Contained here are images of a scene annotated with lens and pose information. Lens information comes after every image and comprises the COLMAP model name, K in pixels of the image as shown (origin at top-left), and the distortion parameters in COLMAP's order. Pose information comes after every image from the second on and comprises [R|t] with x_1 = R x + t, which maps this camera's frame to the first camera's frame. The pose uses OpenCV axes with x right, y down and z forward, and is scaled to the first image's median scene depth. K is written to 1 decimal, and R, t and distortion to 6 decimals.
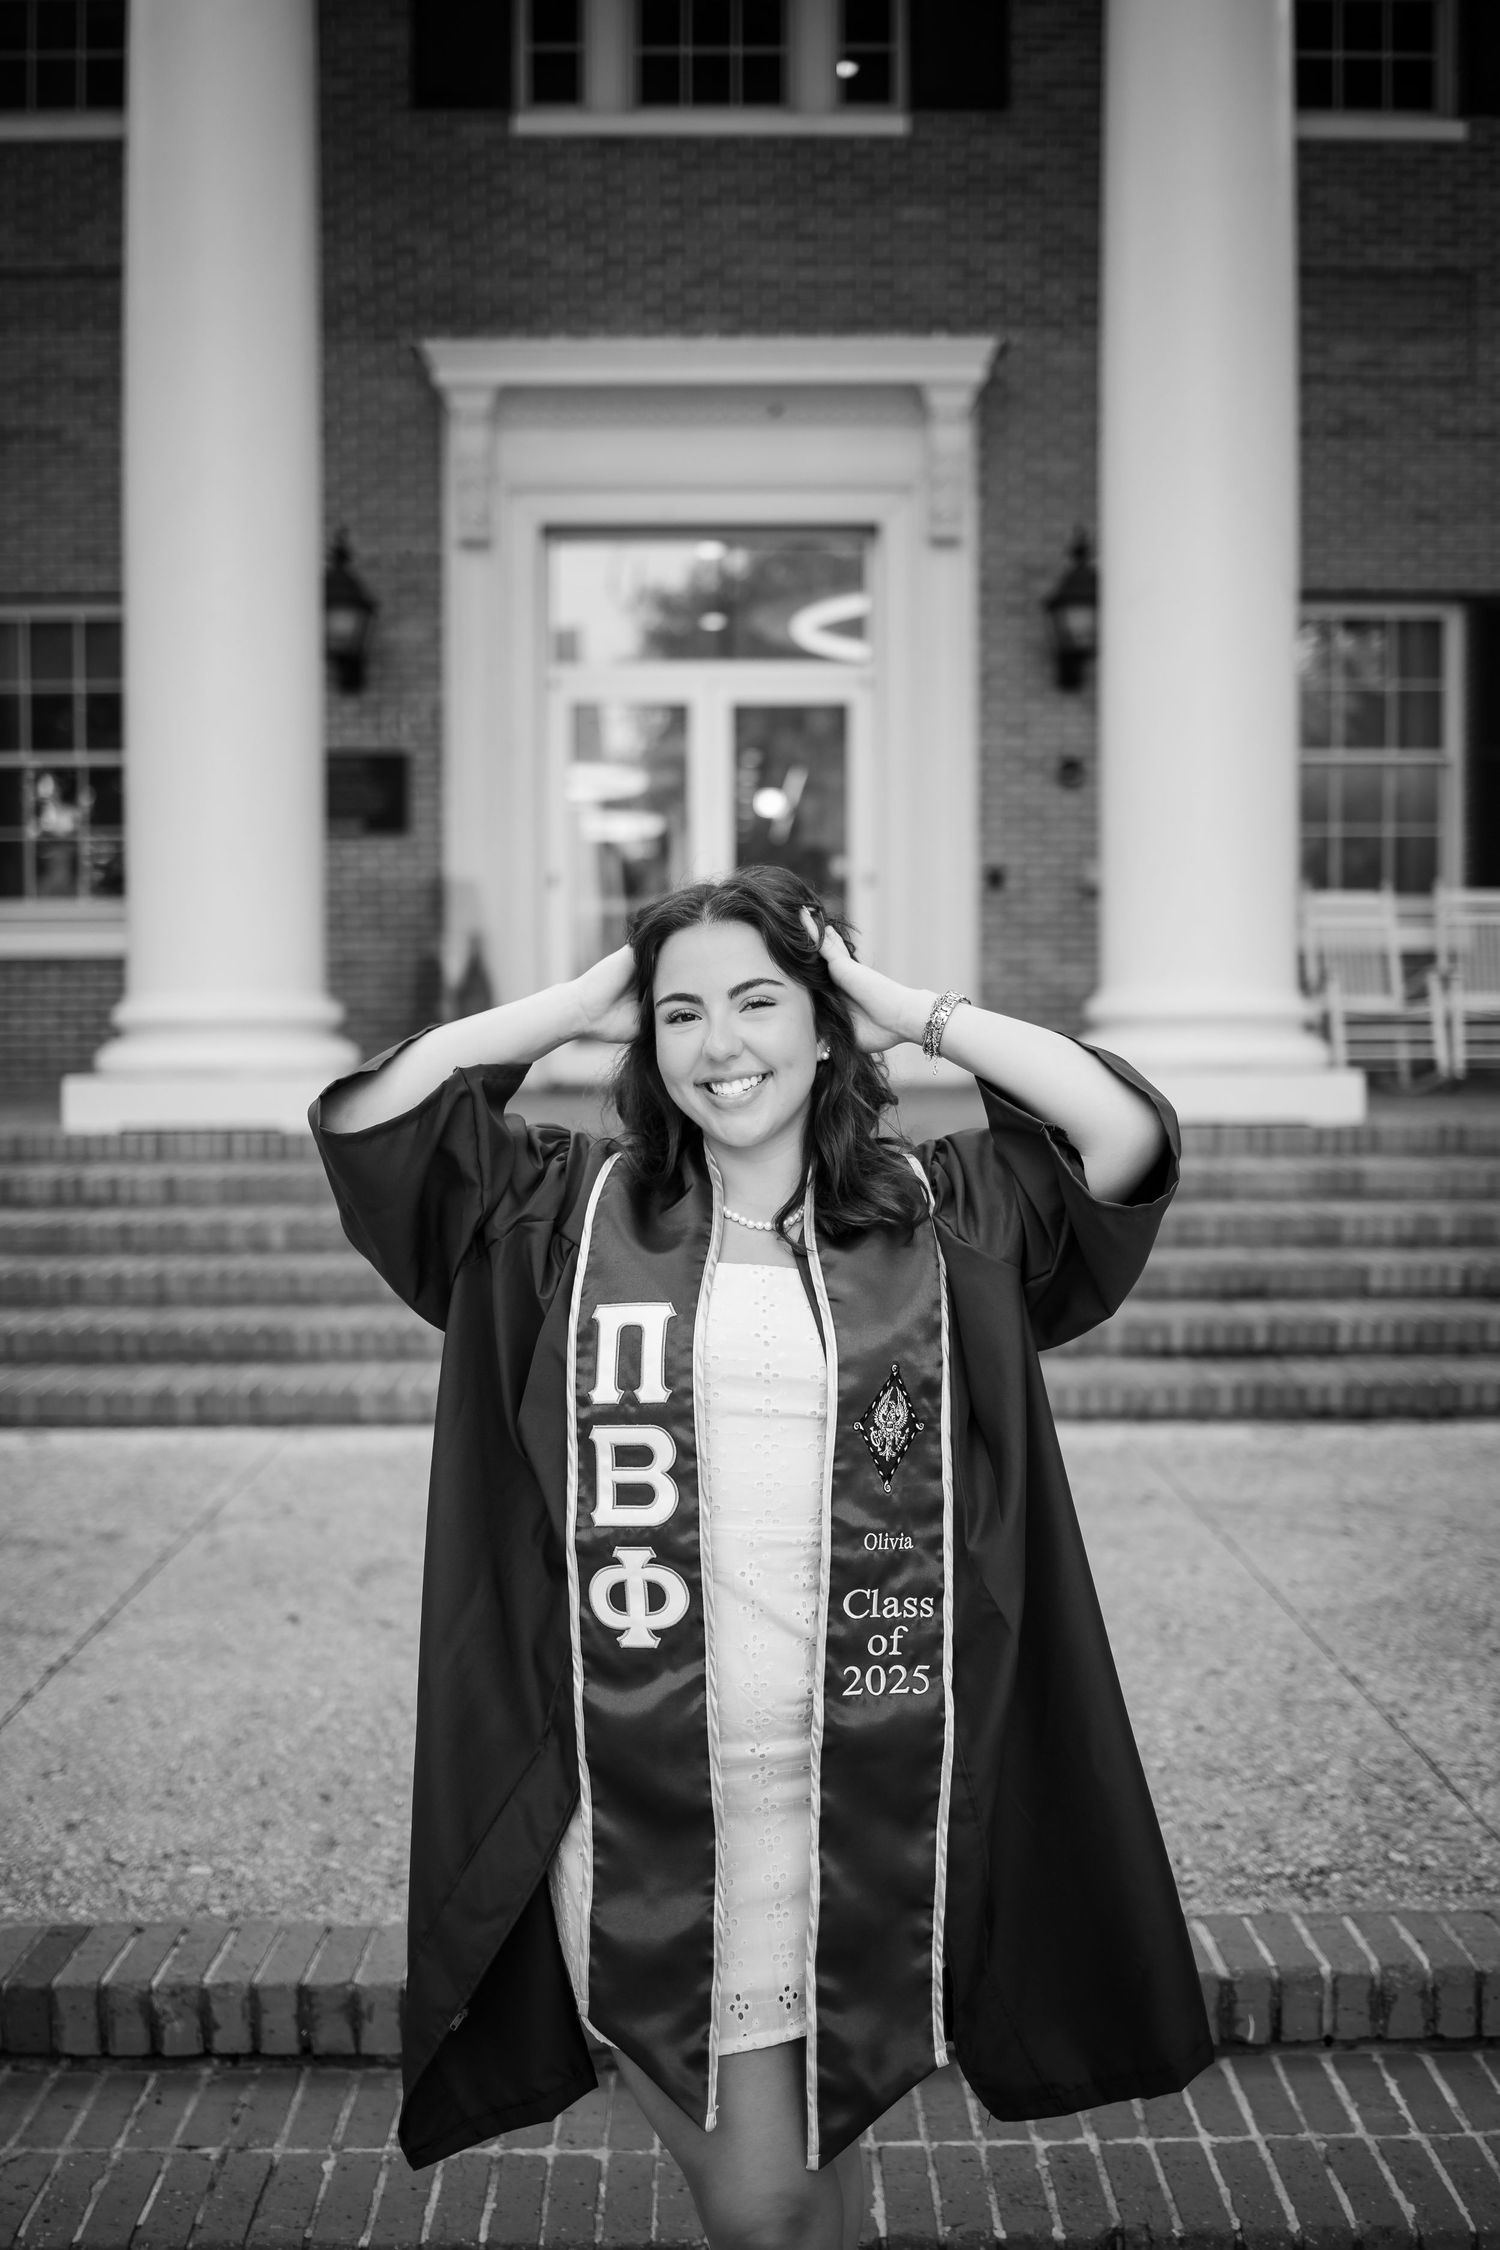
lens RADIAL K [[2408.5, 0, 750.0], [0, 2408.5, 1125.0], [0, 0, 1]] dist [-0.079174, 0.088398]
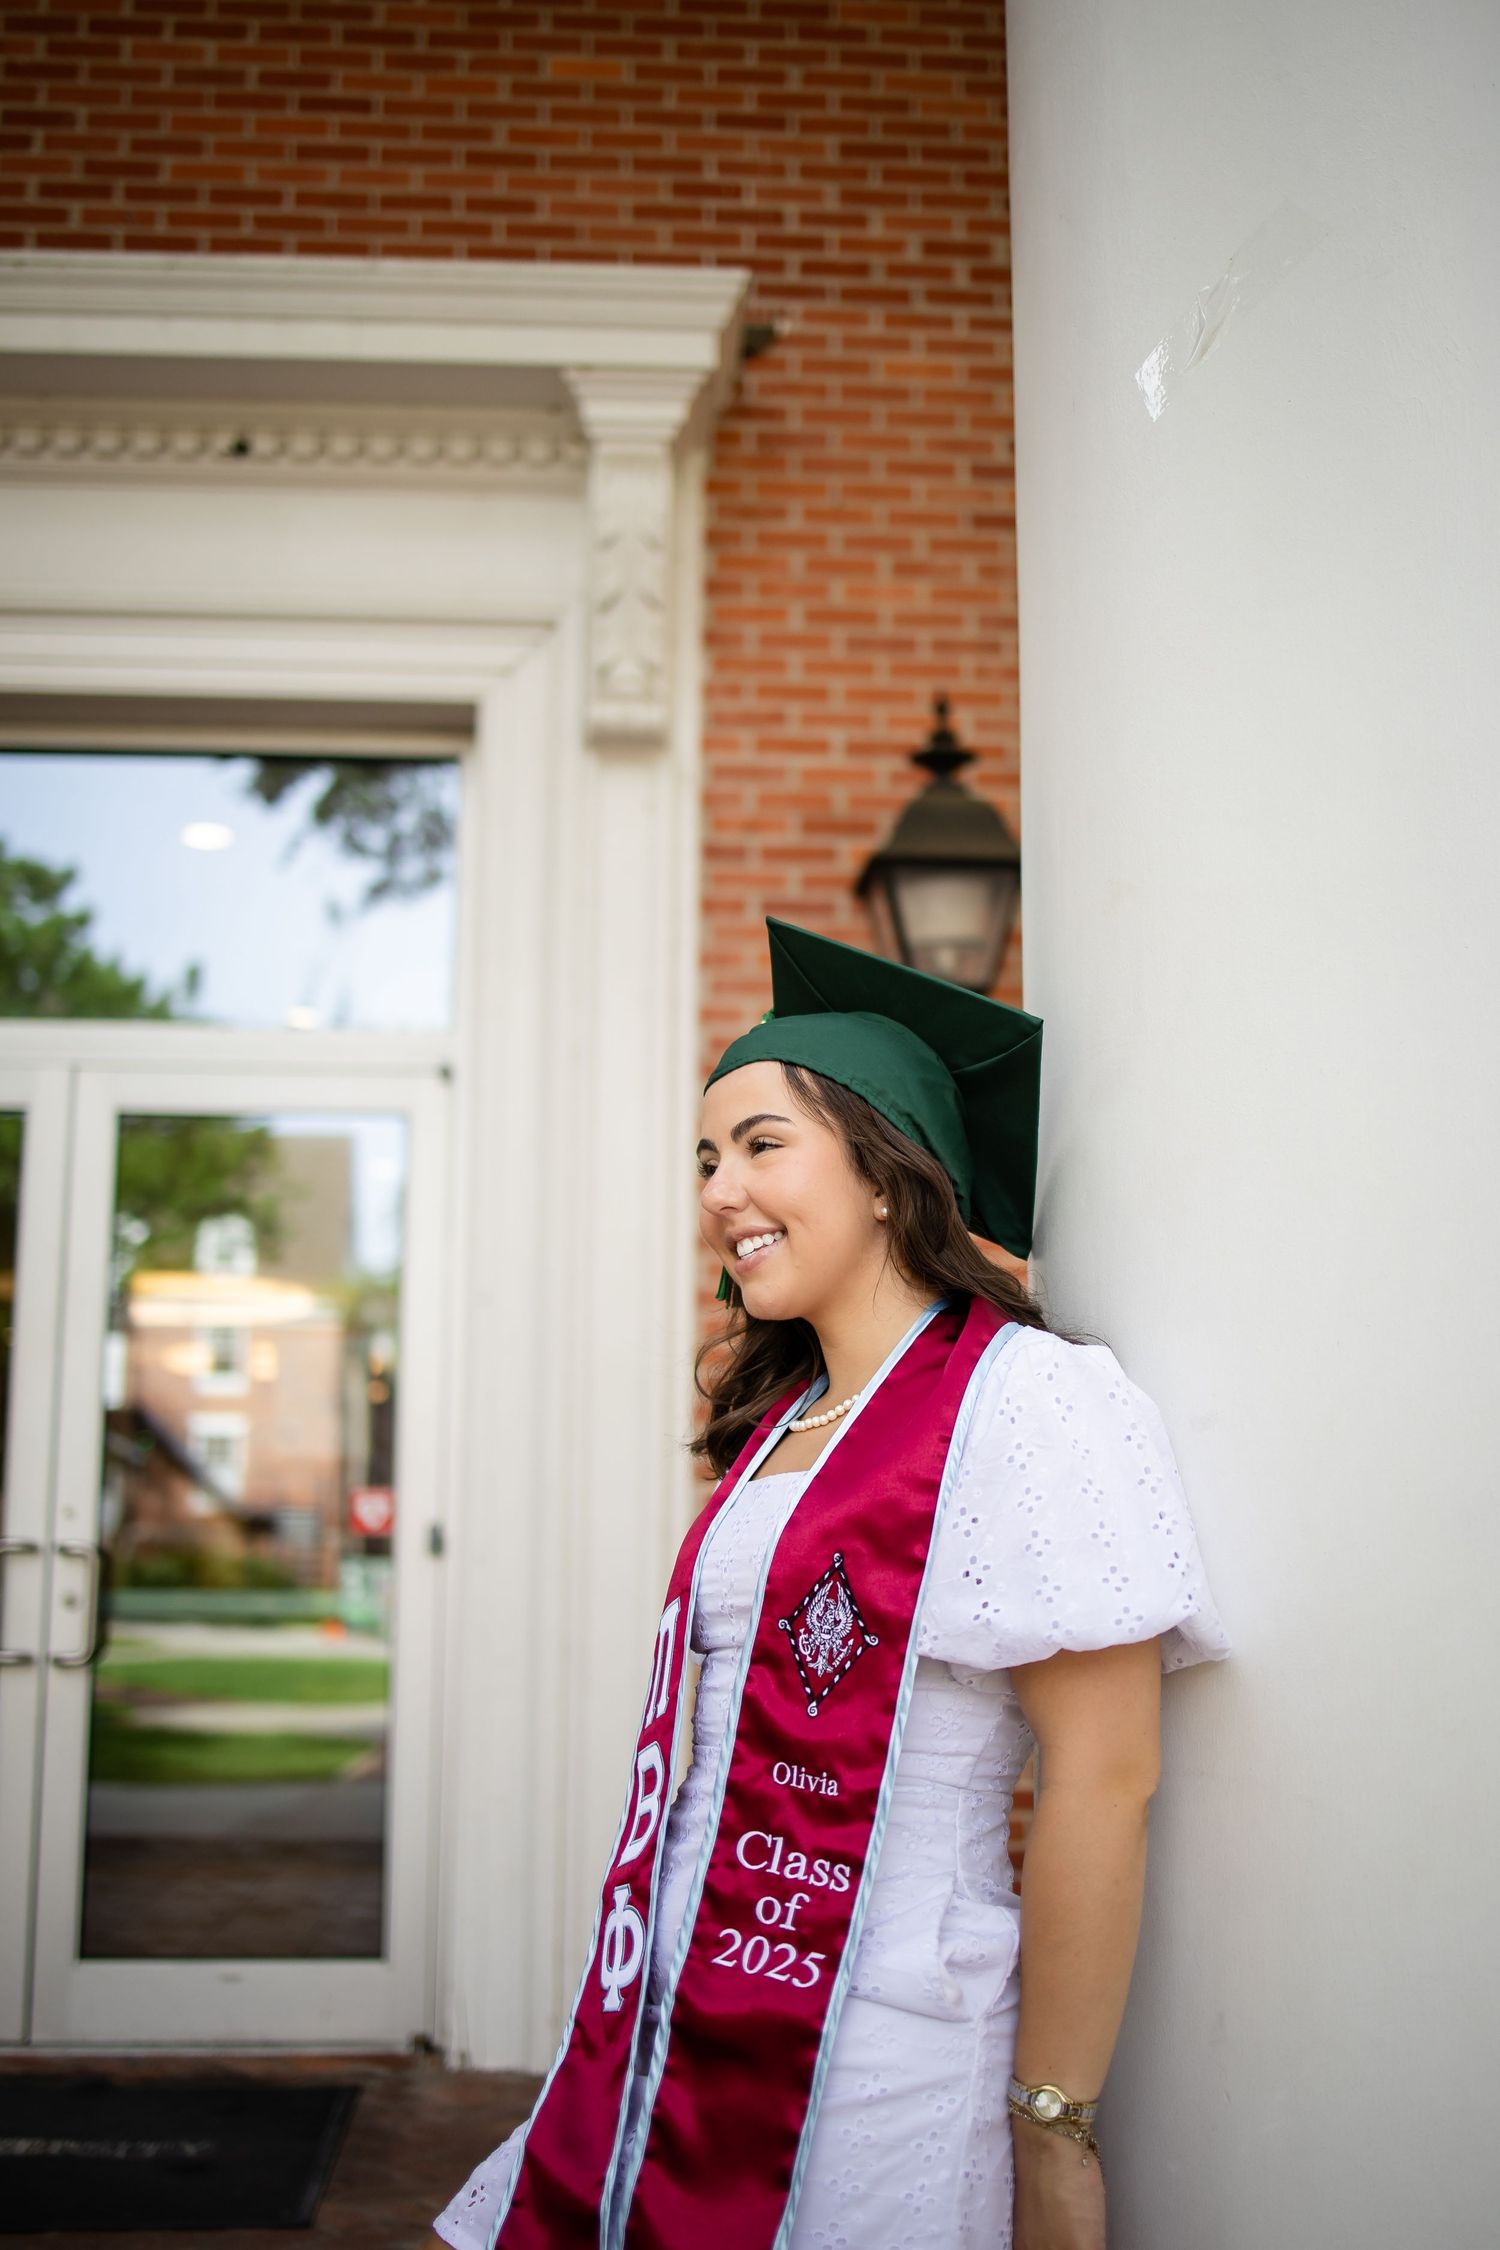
lens RADIAL K [[2555.0, 0, 750.0], [0, 2555.0, 1125.0], [0, 0, 1]] dist [-0.033305, -0.018027]
pose [[0.998460, 0.017051, 0.052800, 0.108278], [-0.005607, 0.977746, -0.209716, -0.109426], [-0.055201, 0.209097, 0.976336, 0.761623]]
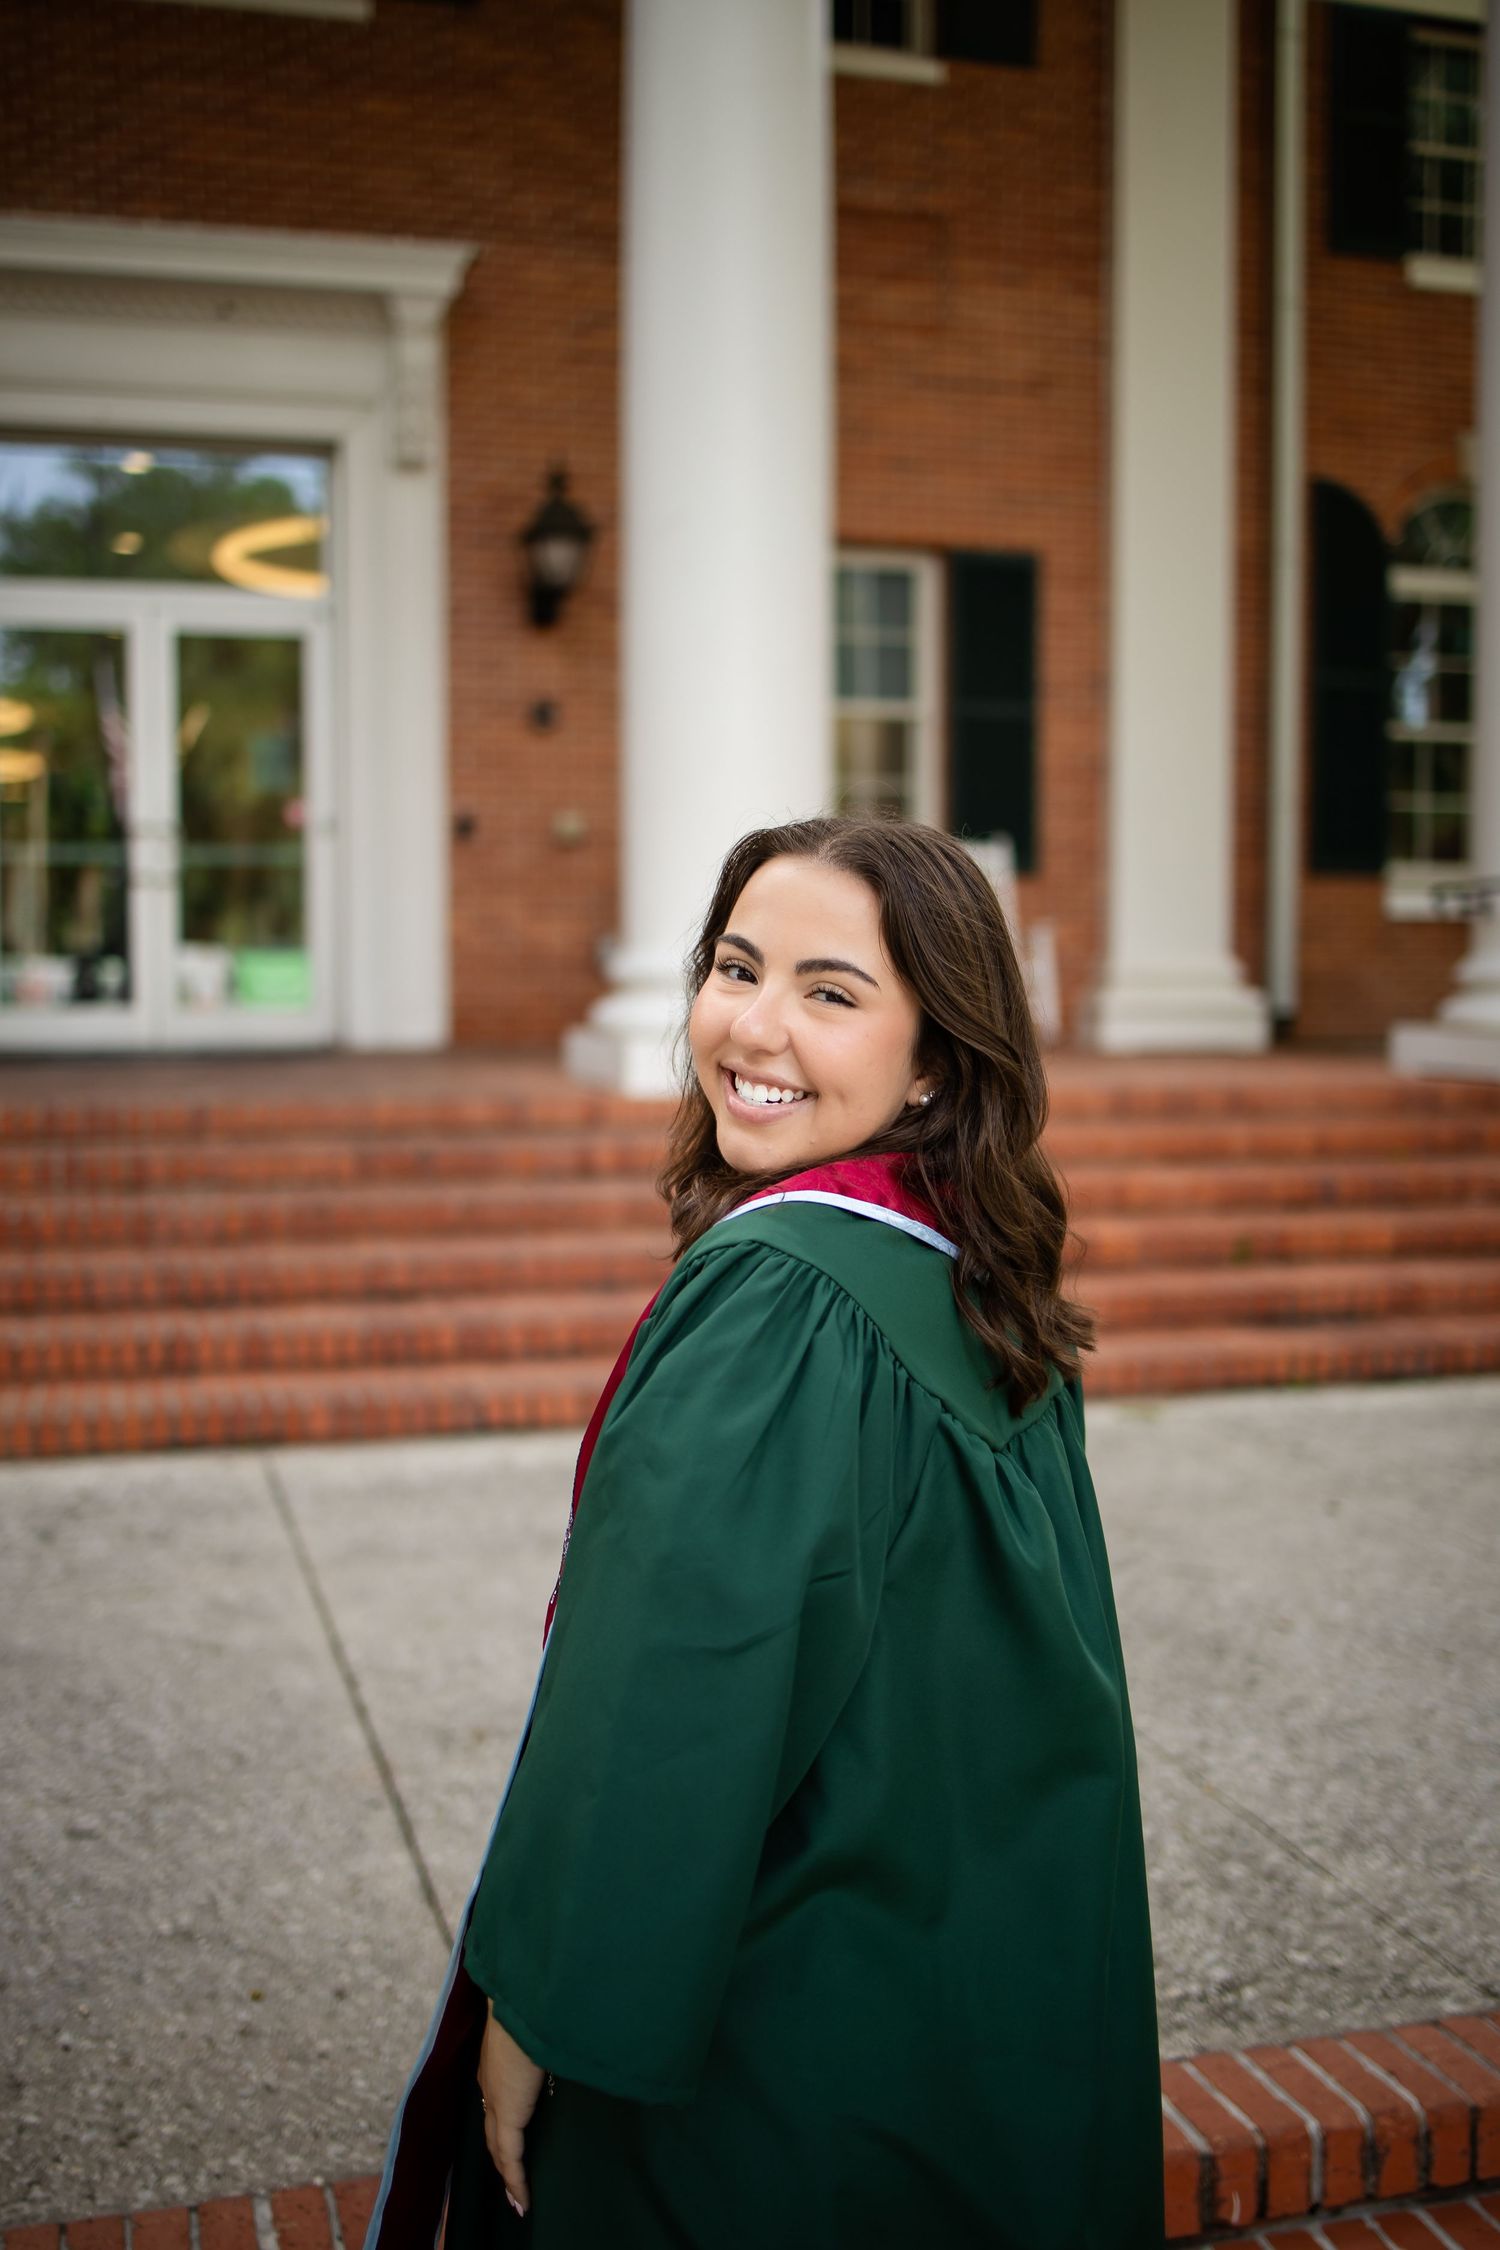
lens RADIAL K [[2385.5, 0, 753.6], [0, 2385.5, 1104.4], [0, 0, 1]] dist [-0.054117, 0.027733]
pose [[0.960229, -0.013265, 0.278900, -0.068854], [0.009396, 0.999840, 0.015205, -0.009515], [-0.279057, -0.011979, 0.960200, 0.096410]]
